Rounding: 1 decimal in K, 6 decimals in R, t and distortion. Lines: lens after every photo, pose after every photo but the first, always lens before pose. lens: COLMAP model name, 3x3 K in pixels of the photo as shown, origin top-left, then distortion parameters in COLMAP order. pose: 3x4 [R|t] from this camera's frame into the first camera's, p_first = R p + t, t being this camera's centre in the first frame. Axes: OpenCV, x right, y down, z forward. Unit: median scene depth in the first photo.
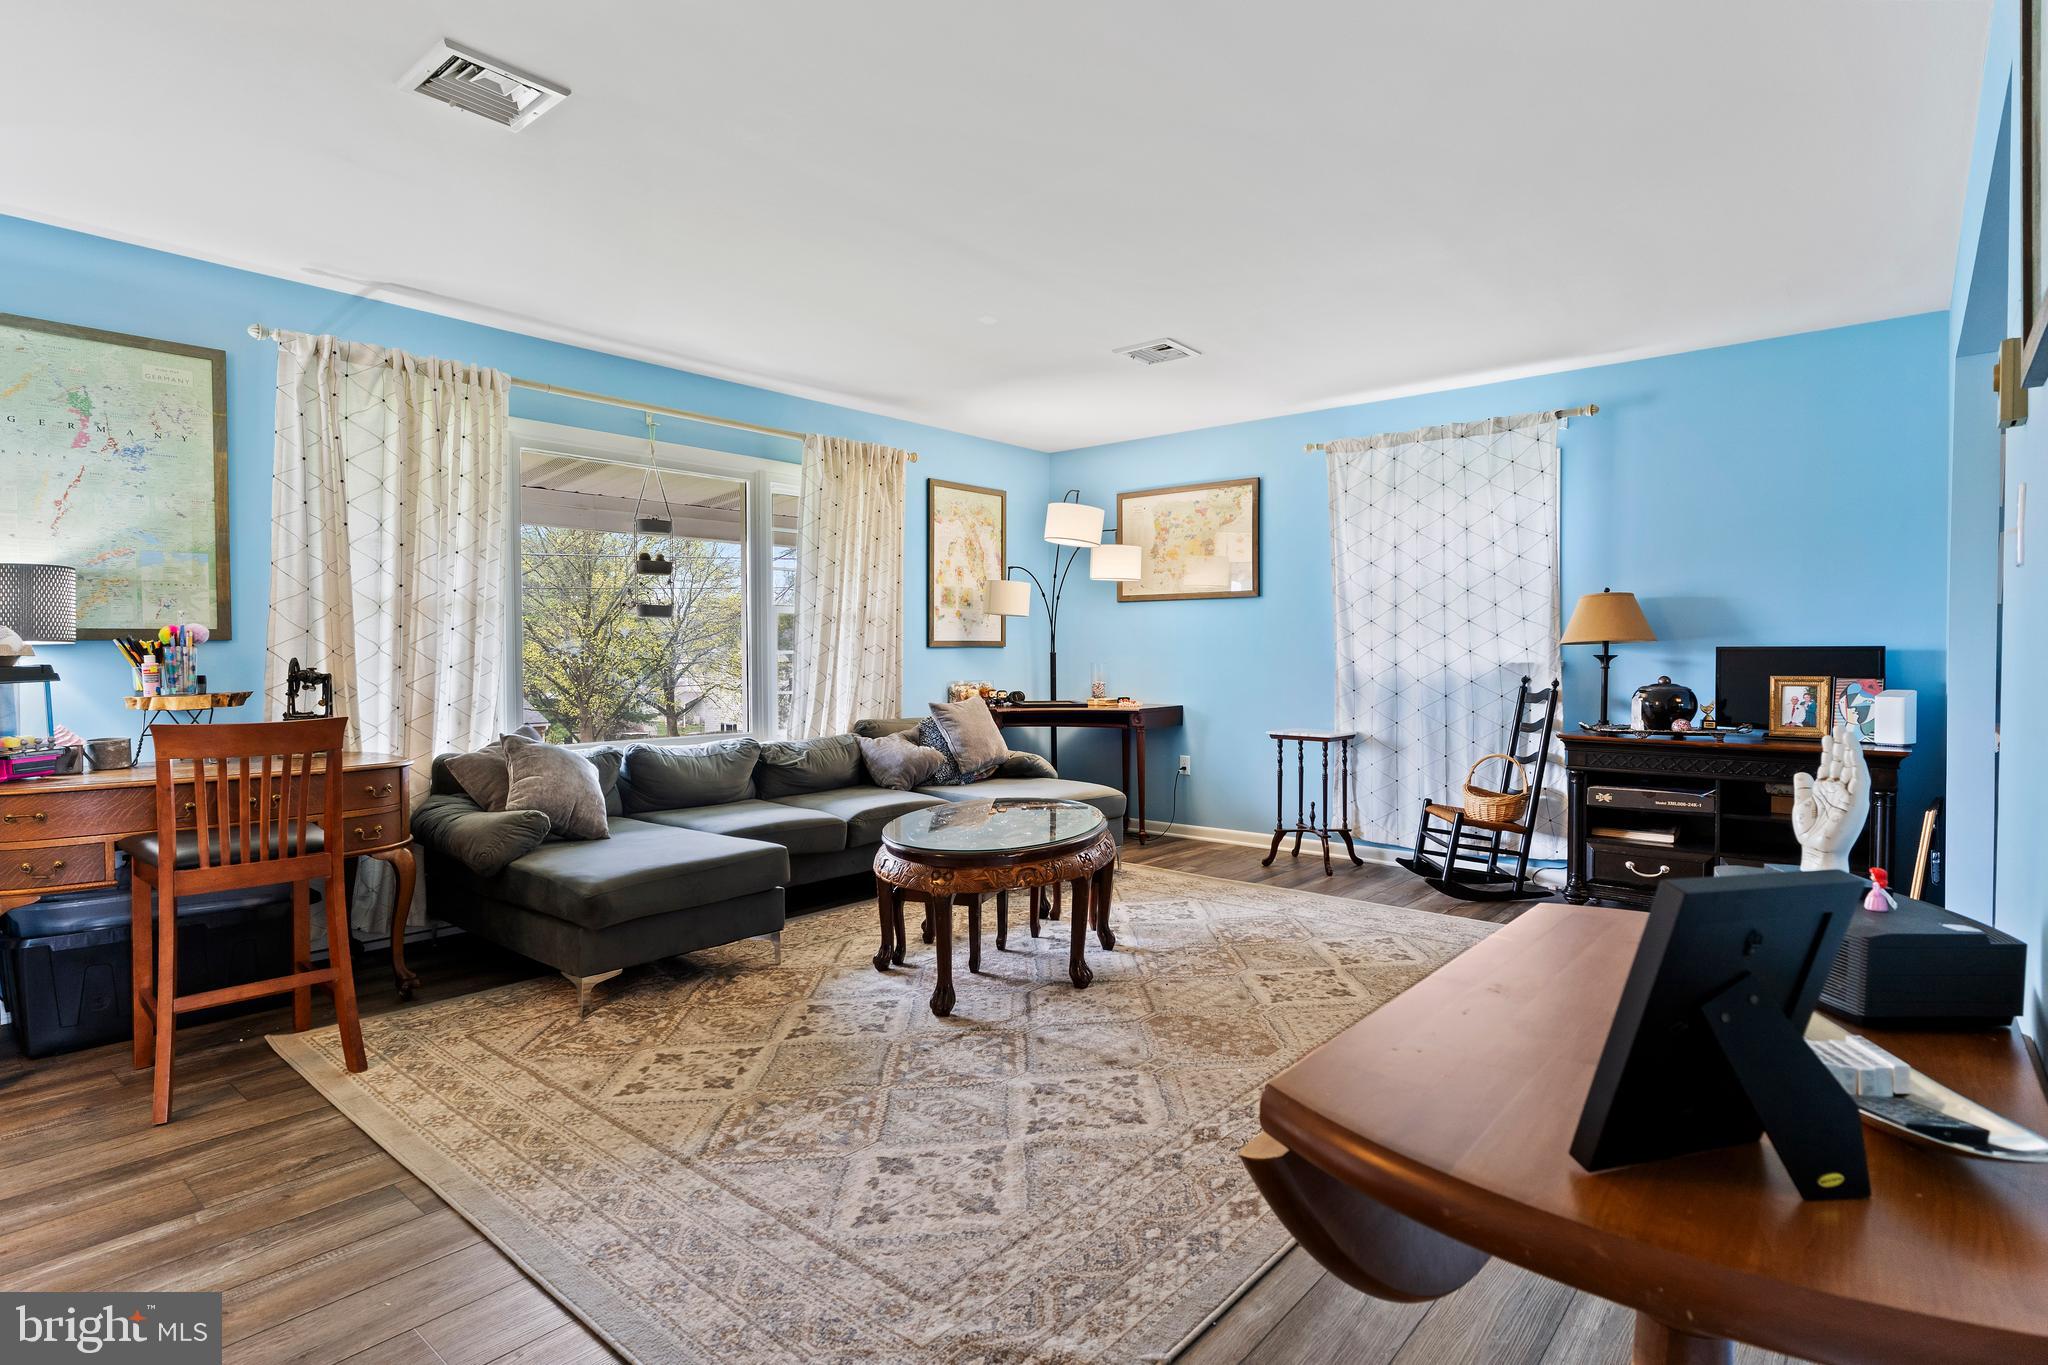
lens RADIAL K [[1056.3, 0, 1028.6], [0, 1056.3, 667.9], [0, 0, 1]] dist [-0.003328, -0.000113]
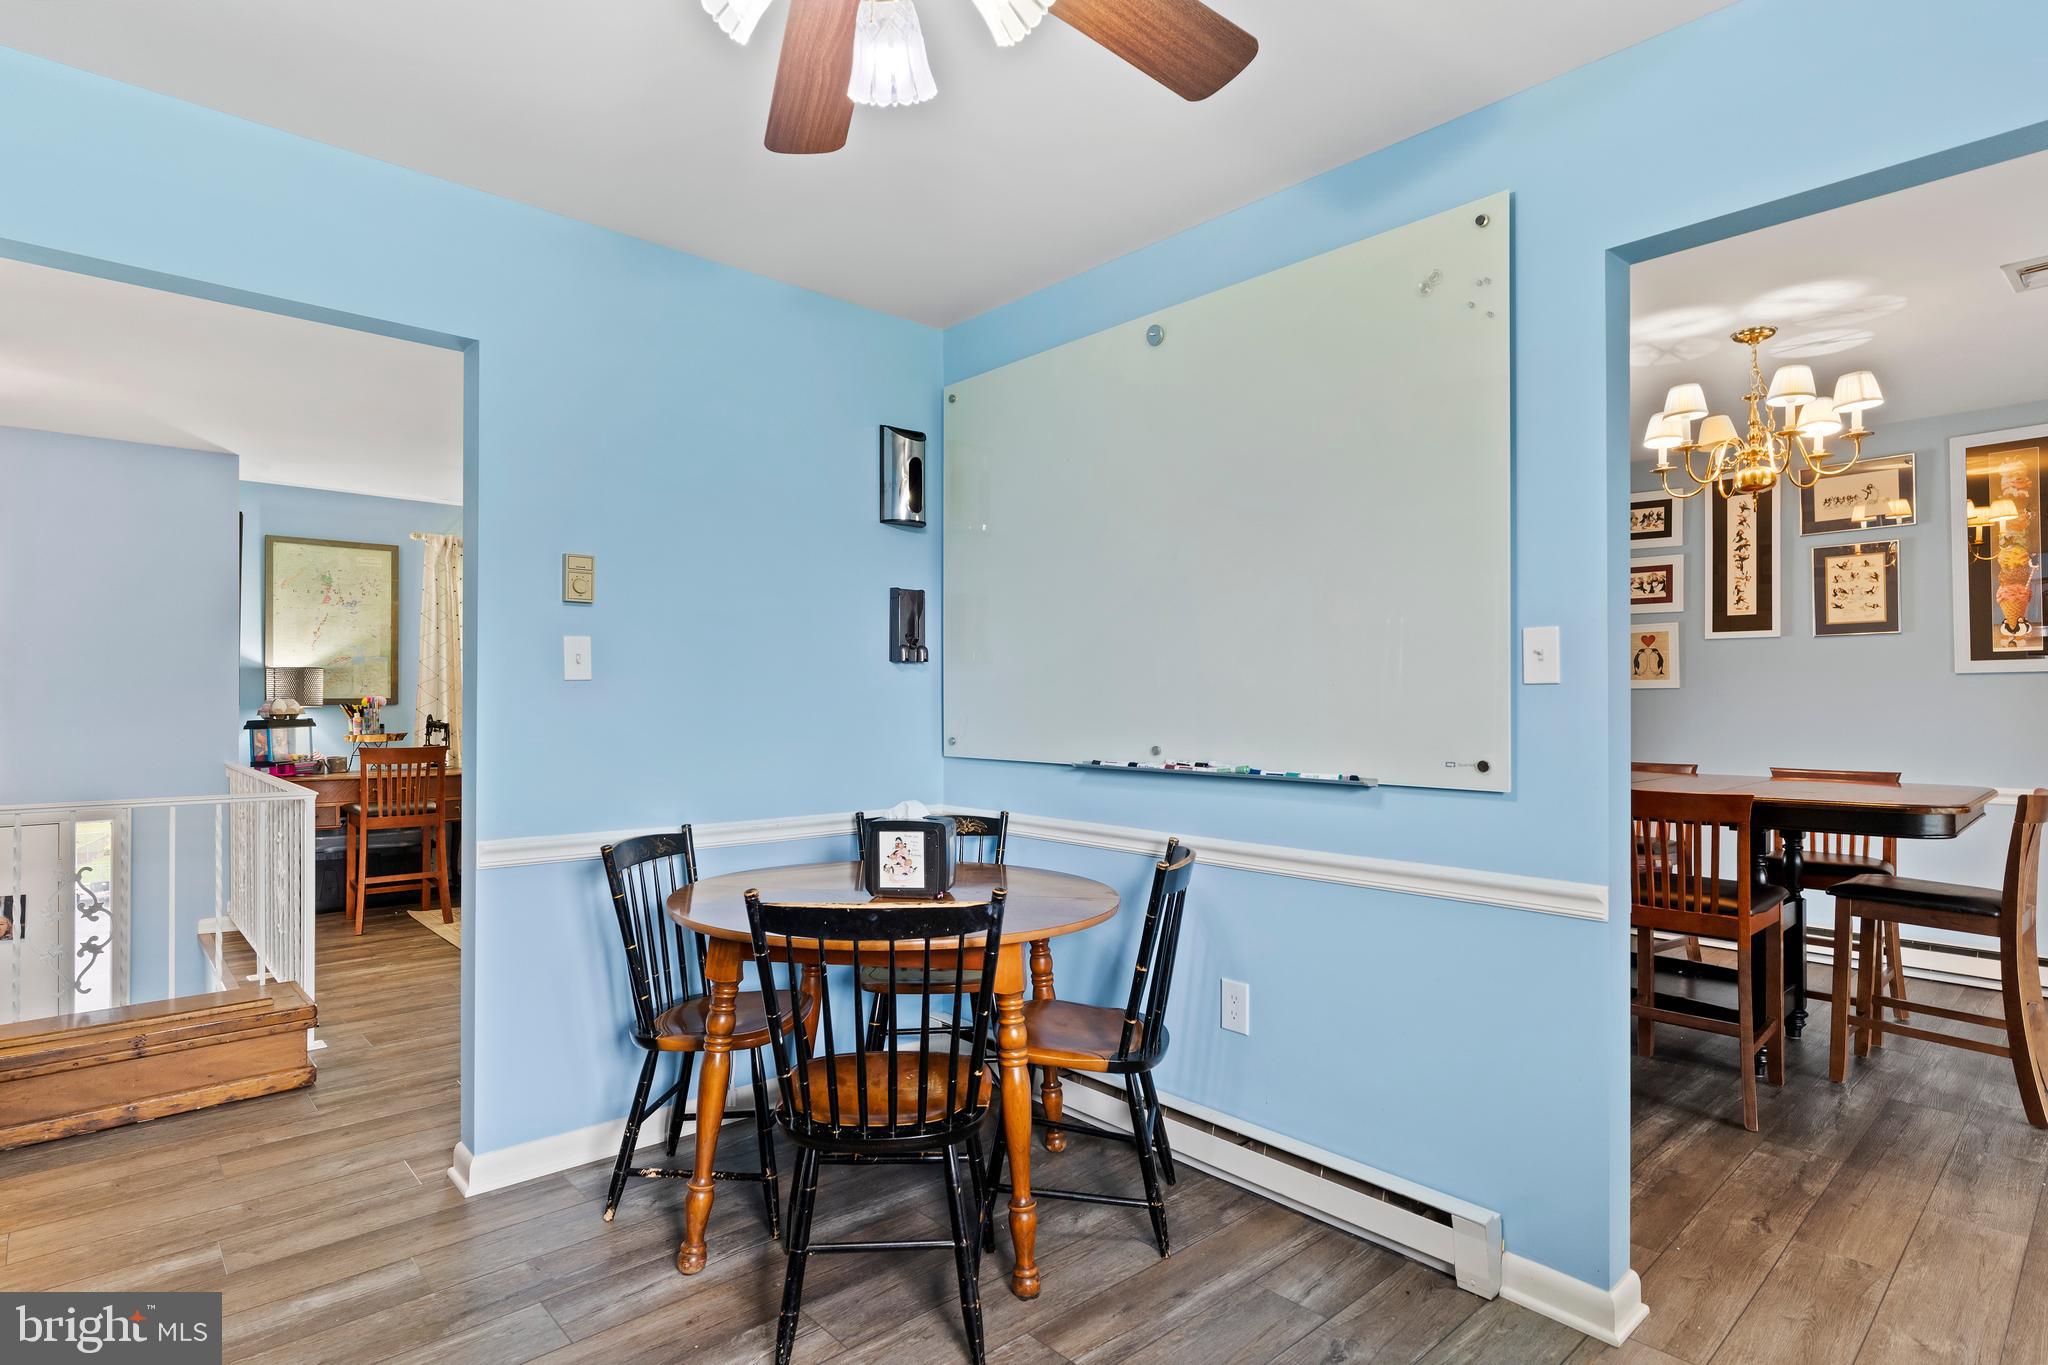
lens RADIAL K [[1056.3, 0, 1020.8], [0, 1056.3, 696.9], [0, 0, 1]] dist [-0.003328, -0.000113]
pose [[0.992155, 0.010173, -0.124600, 0.570622], [-0.012408, 0.999775, -0.017179, -0.022410], [0.124397, 0.018590, 0.992058, -0.714824]]
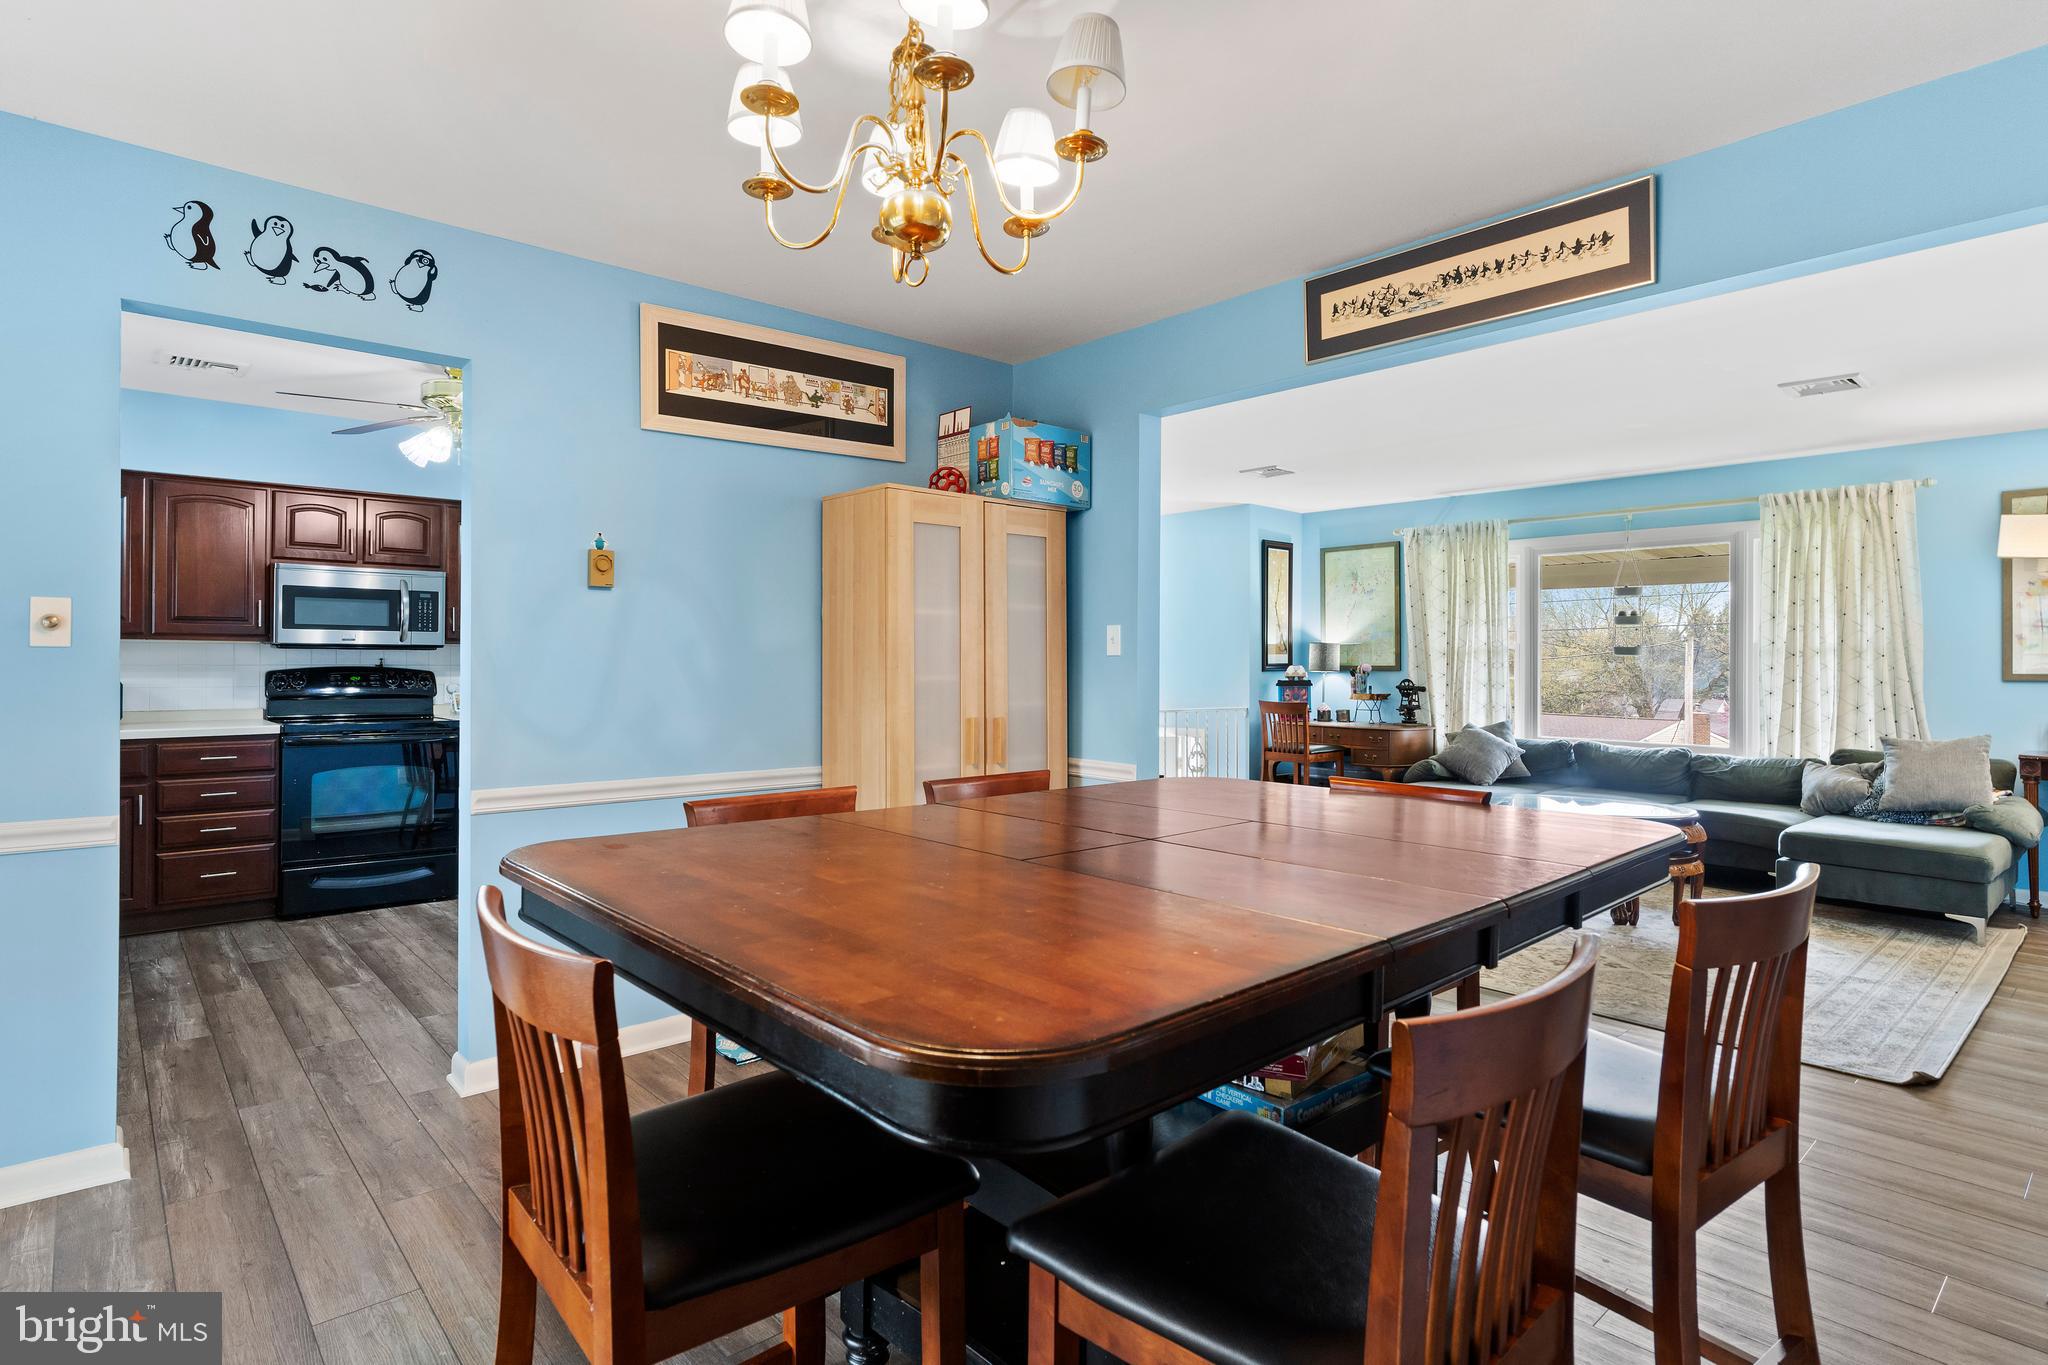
lens RADIAL K [[1056.3, 0, 1027.4], [0, 1056.3, 665.7], [0, 0, 1]] dist [-0.003328, -0.000113]
pose [[-0.137038, 0.012768, -0.990483, 1.668993], [-0.015804, 0.999761, 0.015074, -0.060288], [0.990440, 0.017720, -0.136804, 0.559977]]
